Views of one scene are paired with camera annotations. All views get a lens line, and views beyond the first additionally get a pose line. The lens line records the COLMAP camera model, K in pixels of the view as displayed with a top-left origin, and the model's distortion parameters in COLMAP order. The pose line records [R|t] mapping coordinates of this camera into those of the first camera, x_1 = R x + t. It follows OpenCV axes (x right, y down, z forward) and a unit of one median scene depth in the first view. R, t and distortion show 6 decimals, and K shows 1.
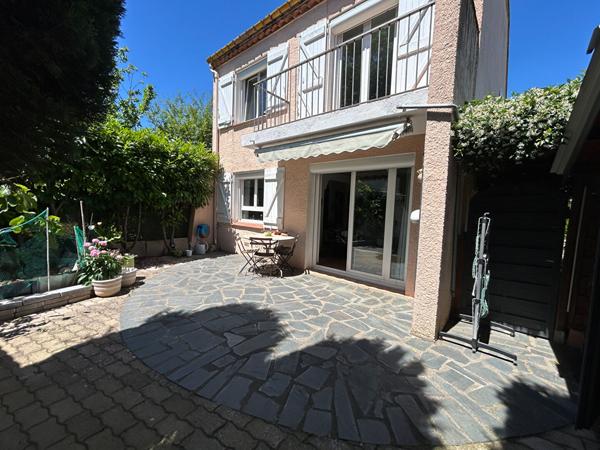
lens RADIAL K [[243.2, 0, 296.8], [0, 243.2, 224.8], [0, 0, 1]] dist [-0.000683, 0.000779]
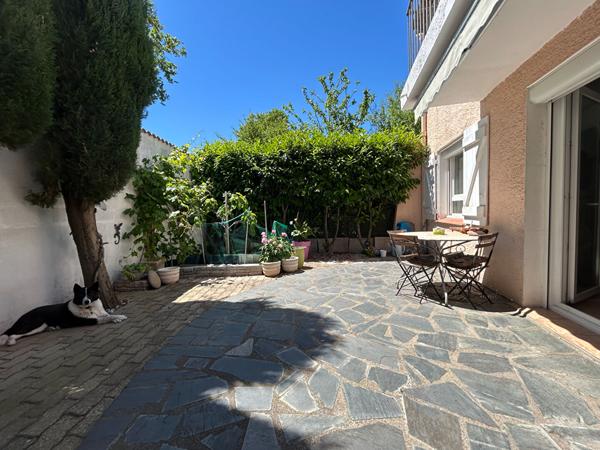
lens RADIAL K [[243.2, 0, 299.6], [0, 243.2, 225.7], [0, 0, 1]] dist [-0.000683, 0.000779]
pose [[0.469903, -0.002348, -0.882715, 0.362574], [-0.013118, 0.999867, -0.009643, 0.045945], [0.882620, 0.016111, 0.469810, 0.523649]]
